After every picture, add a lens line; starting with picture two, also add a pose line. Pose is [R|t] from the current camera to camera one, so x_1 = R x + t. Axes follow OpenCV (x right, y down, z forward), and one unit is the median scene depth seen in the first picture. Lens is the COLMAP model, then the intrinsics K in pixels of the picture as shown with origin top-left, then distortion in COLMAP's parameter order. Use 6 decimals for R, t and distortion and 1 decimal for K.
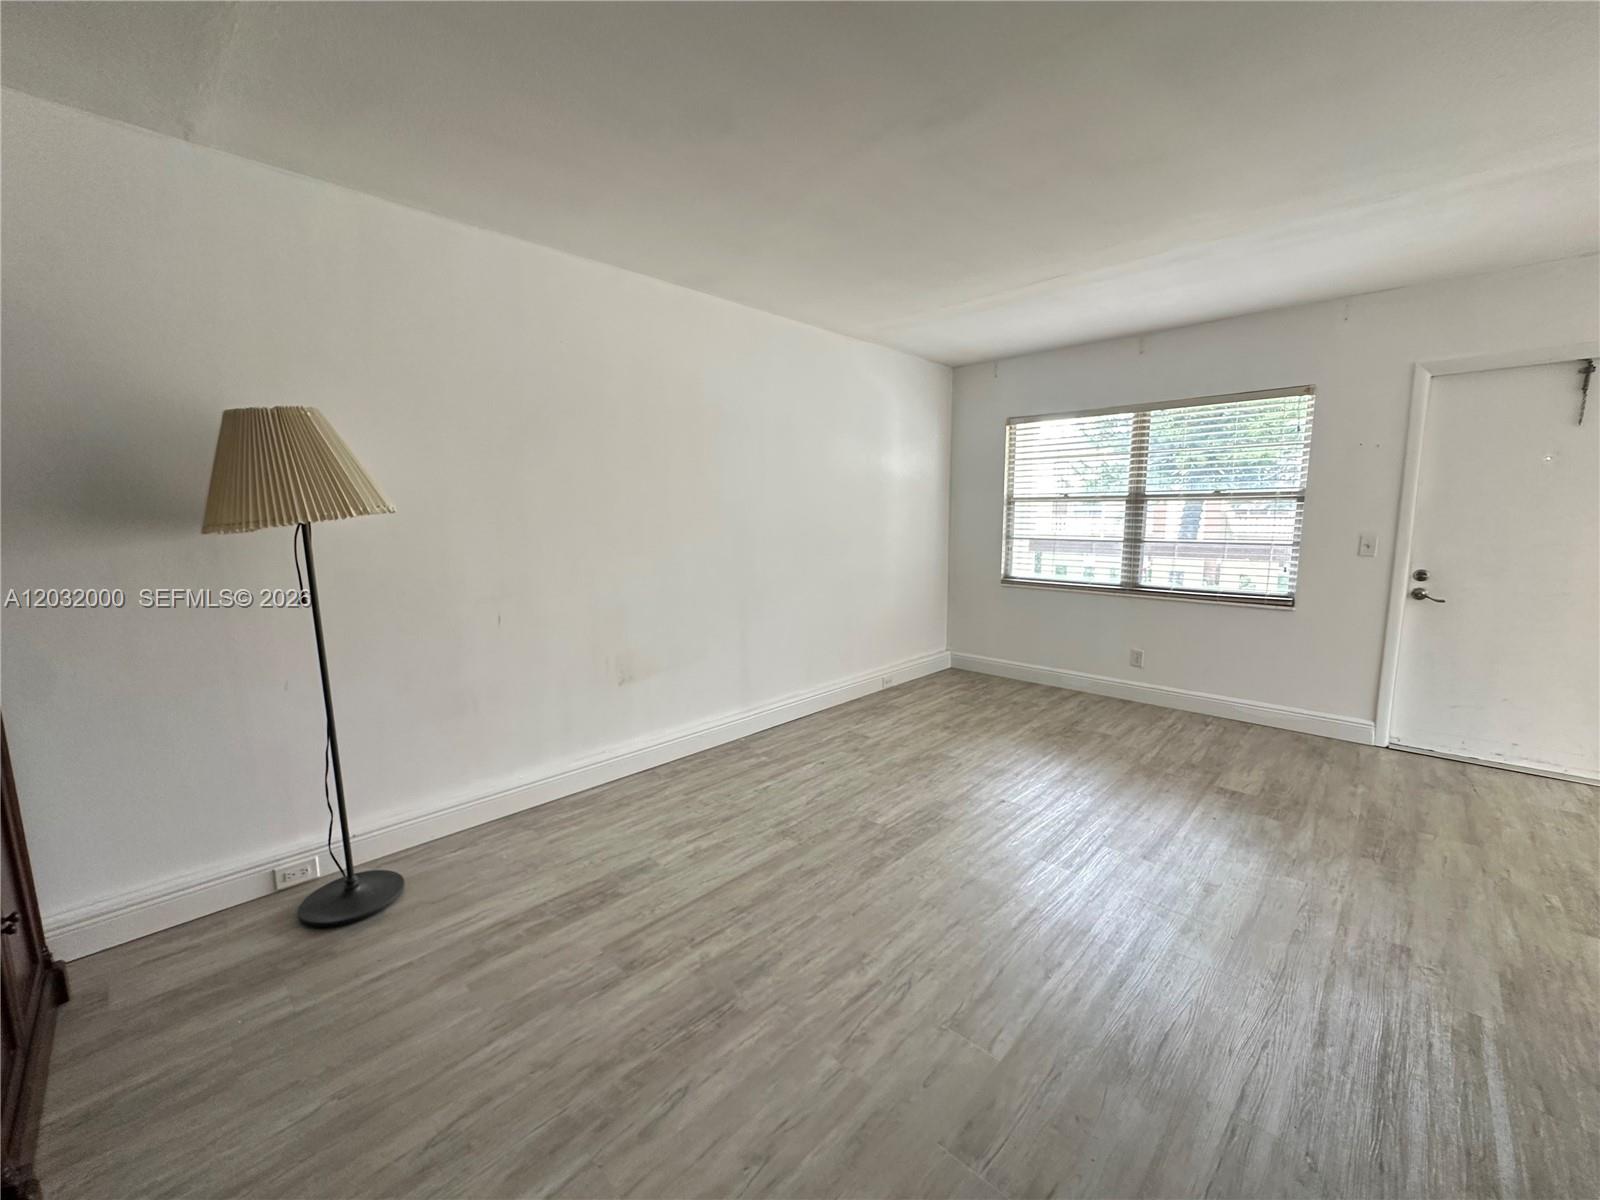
lens RADIAL K [[640.5, 0, 800.8], [0, 640.5, 597.2], [0, 0, 1]] dist [-0.000809, -0.000069]
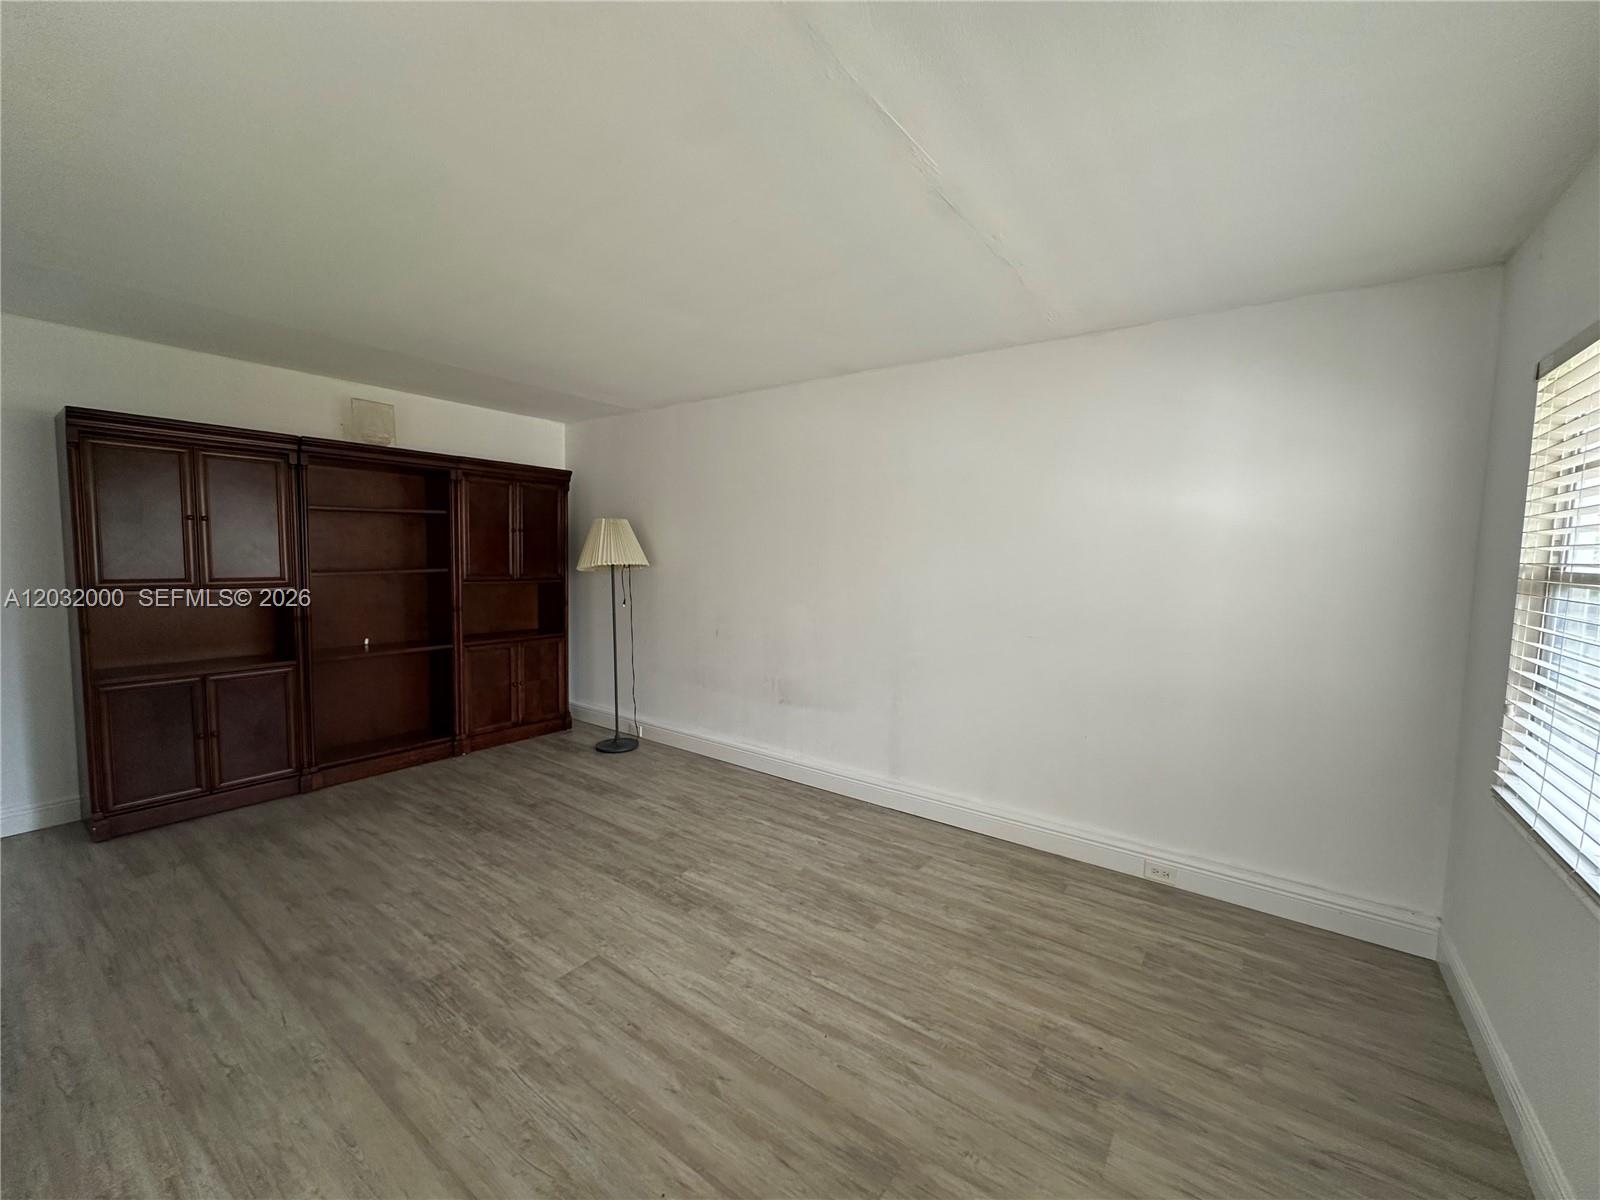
lens RADIAL K [[640.5, 0, 797.5], [0, 640.5, 605.0], [0, 0, 1]] dist [-0.000809, -0.000069]
pose [[0.131956, 0.089664, -0.987192, 1.026249], [-0.149303, 0.986337, 0.069629, -0.159373], [0.979947, 0.138202, 0.143540, 0.879630]]
